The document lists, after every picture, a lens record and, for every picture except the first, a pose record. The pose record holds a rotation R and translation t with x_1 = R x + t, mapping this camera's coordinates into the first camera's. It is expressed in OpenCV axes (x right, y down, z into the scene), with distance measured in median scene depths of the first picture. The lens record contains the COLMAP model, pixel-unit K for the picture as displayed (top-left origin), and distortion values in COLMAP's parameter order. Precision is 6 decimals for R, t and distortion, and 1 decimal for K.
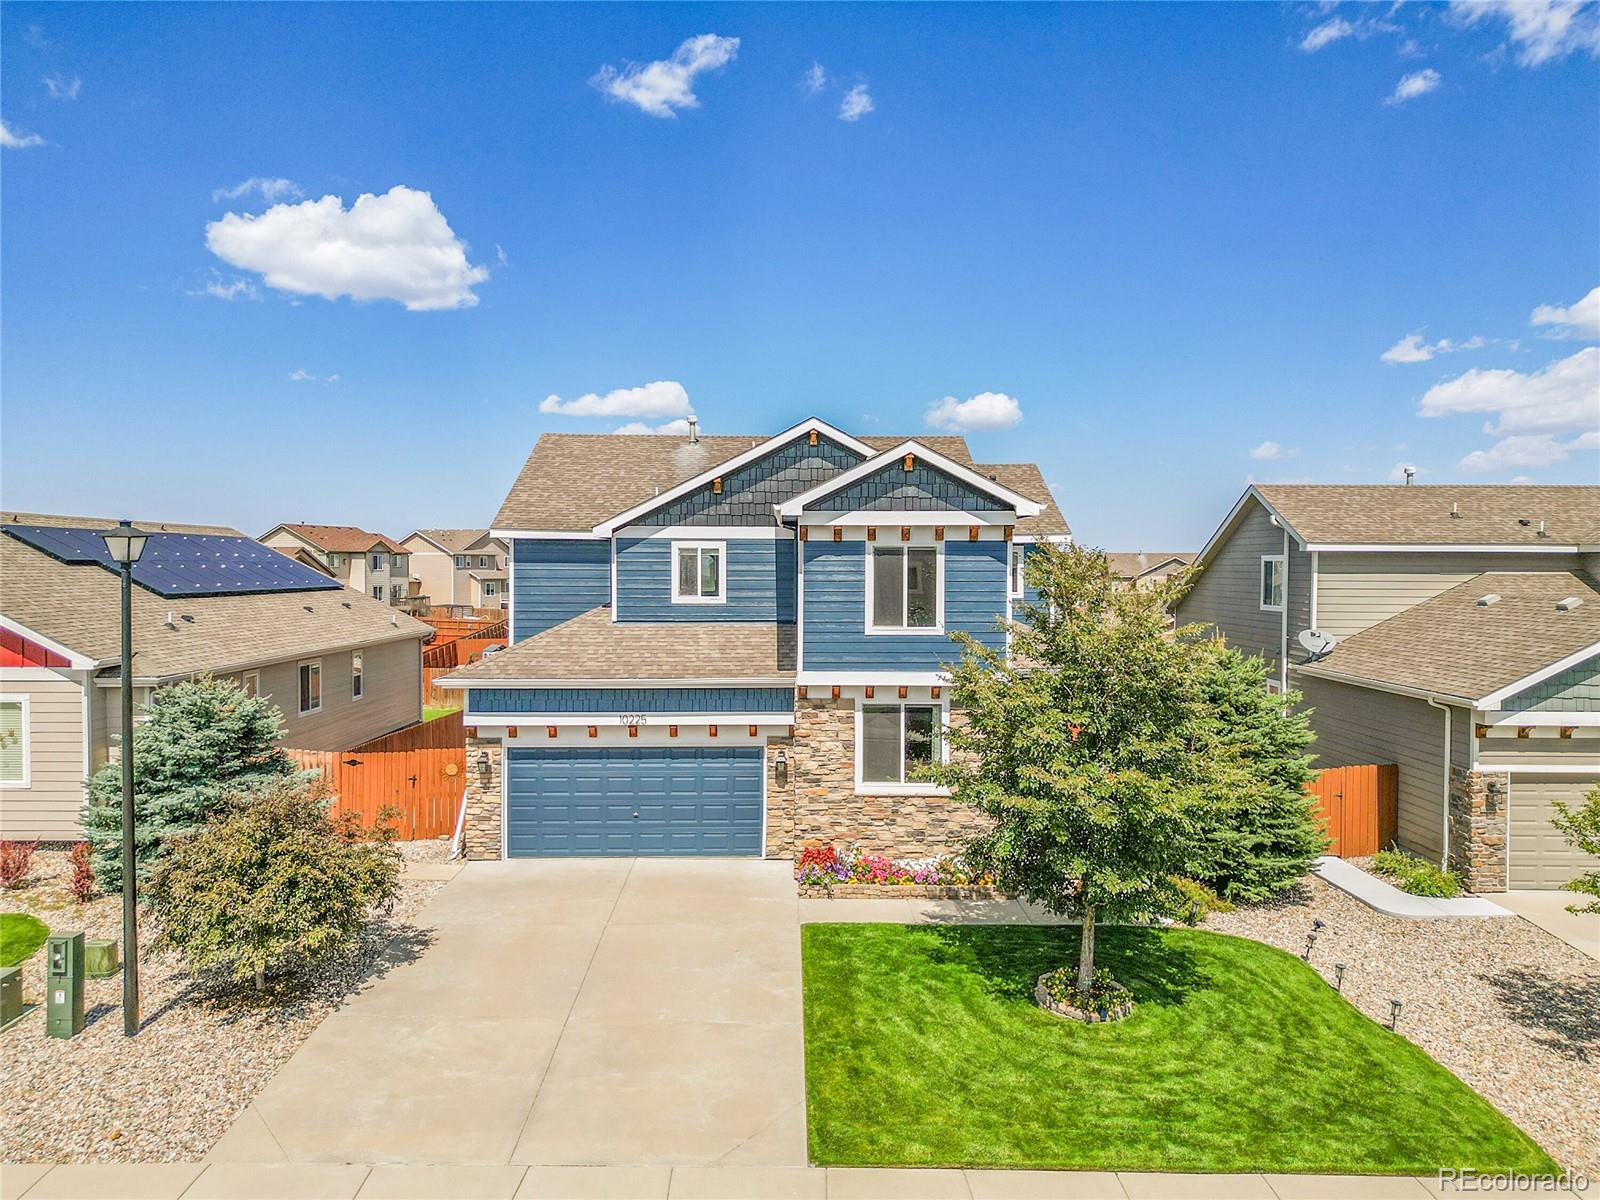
lens RADIAL K [[1122.9, 0, 796.2], [0, 1122.9, 584.6], [0, 0, 1]] dist [0.049993, -0.046135]
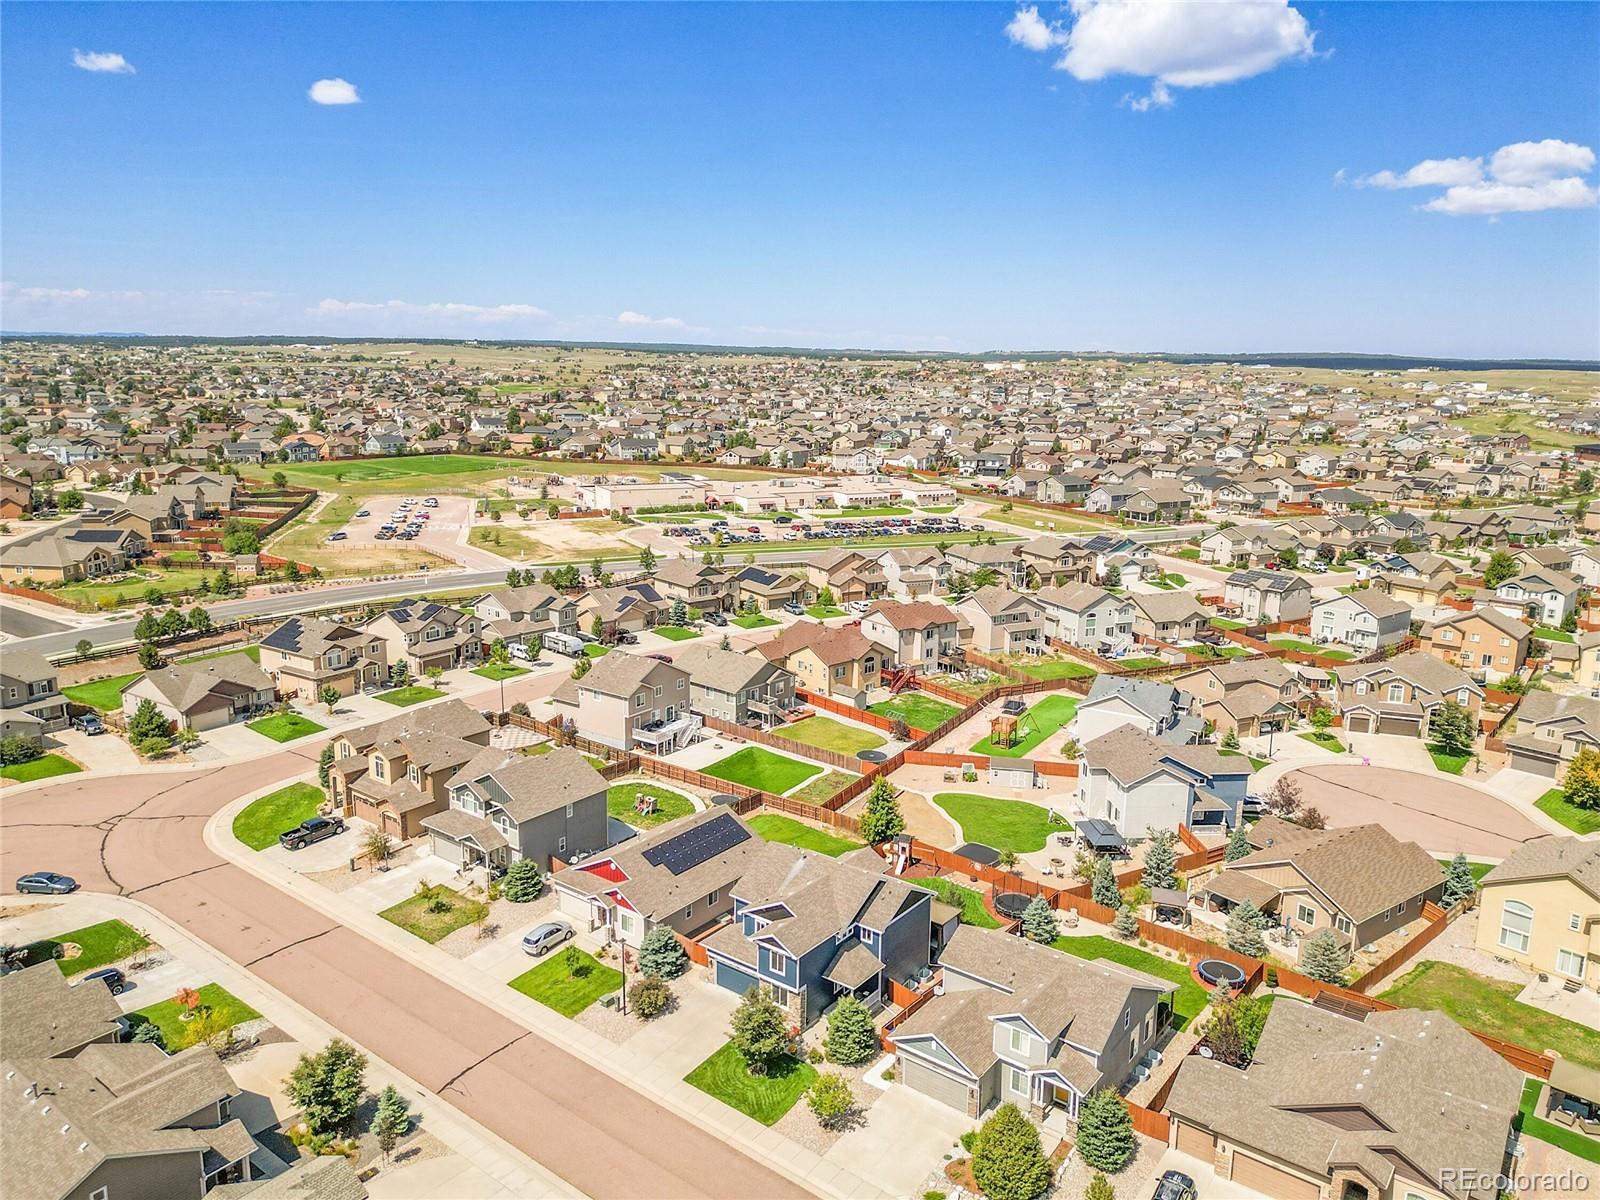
lens RADIAL K [[1122.9, 0, 801.6], [0, 1122.9, 603.4], [0, 0, 1]] dist [0.049993, -0.046135]
pose [[0.791135, 0.133236, -0.596954, 2.482149], [-0.020030, 0.981106, 0.192432, -2.106870], [0.611314, -0.140283, 0.778856, -2.009156]]
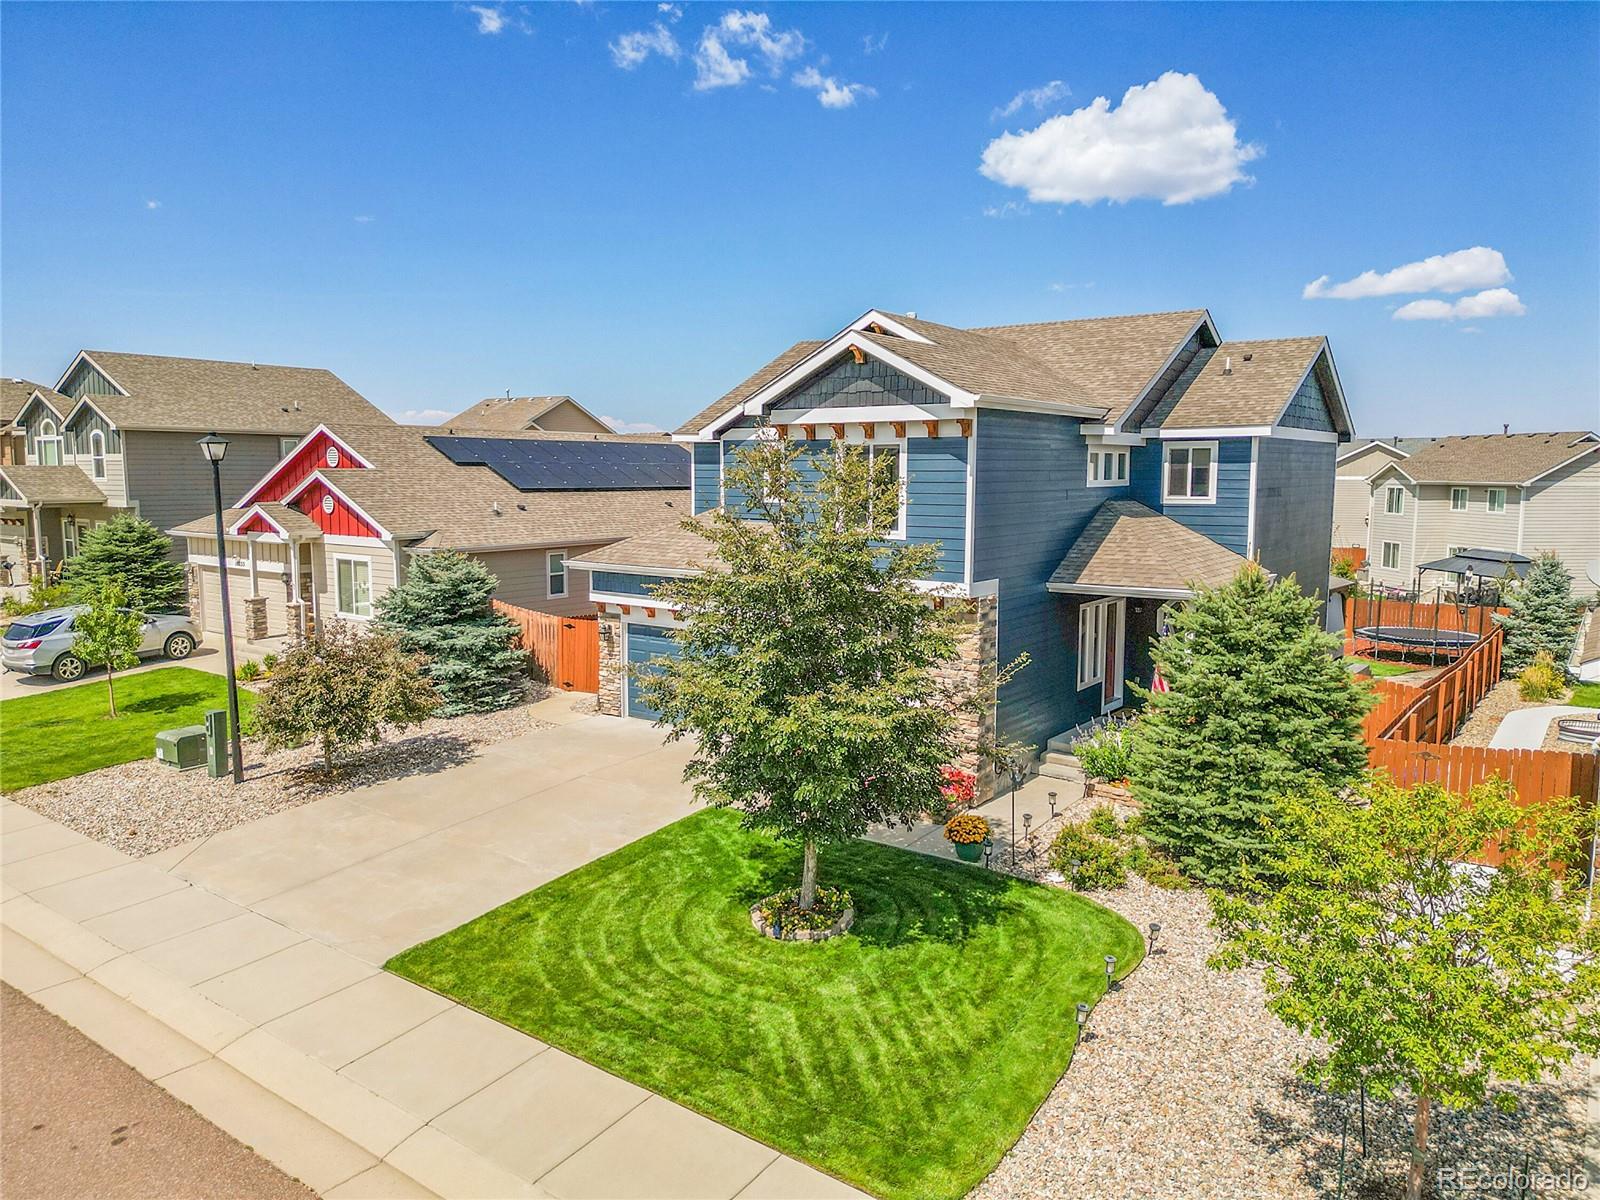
lens RADIAL K [[1122.9, 0, 801.1], [0, 1122.9, 603.3], [0, 0, 1]] dist [0.049993, -0.046135]
pose [[0.805510, 0.072230, -0.588163, 0.616199], [-0.011299, 0.994235, 0.106623, -0.001254], [0.592474, -0.079240, 0.801683, 0.195409]]
